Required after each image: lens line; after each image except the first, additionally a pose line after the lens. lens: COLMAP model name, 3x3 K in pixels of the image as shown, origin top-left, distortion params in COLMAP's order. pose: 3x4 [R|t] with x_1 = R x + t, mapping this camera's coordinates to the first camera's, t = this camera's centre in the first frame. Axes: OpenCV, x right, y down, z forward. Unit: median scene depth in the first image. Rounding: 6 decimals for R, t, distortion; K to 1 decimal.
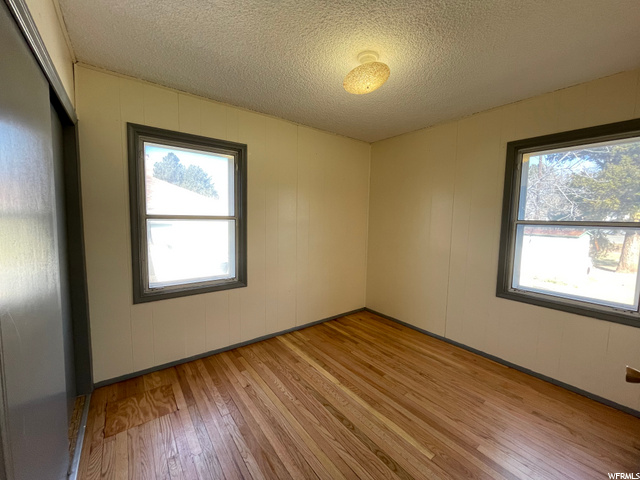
lens RADIAL K [[258.1, 0, 317.2], [0, 258.1, 235.4], [0, 0, 1]] dist [0.001909, -0.000396]
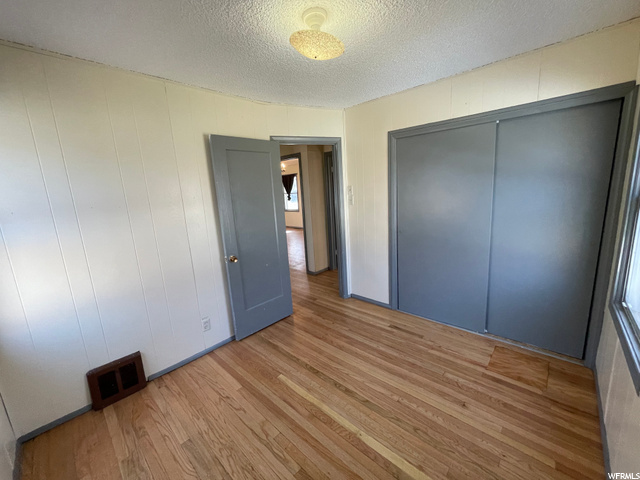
lens RADIAL K [[258.1, 0, 320.7], [0, 258.1, 240.8], [0, 0, 1]] dist [0.001909, -0.000396]
pose [[-0.982913, 0.072475, -0.169201, 0.335990], [0.026490, 0.965350, 0.259611, -0.189889], [0.182153, 0.250693, -0.950775, 1.821817]]
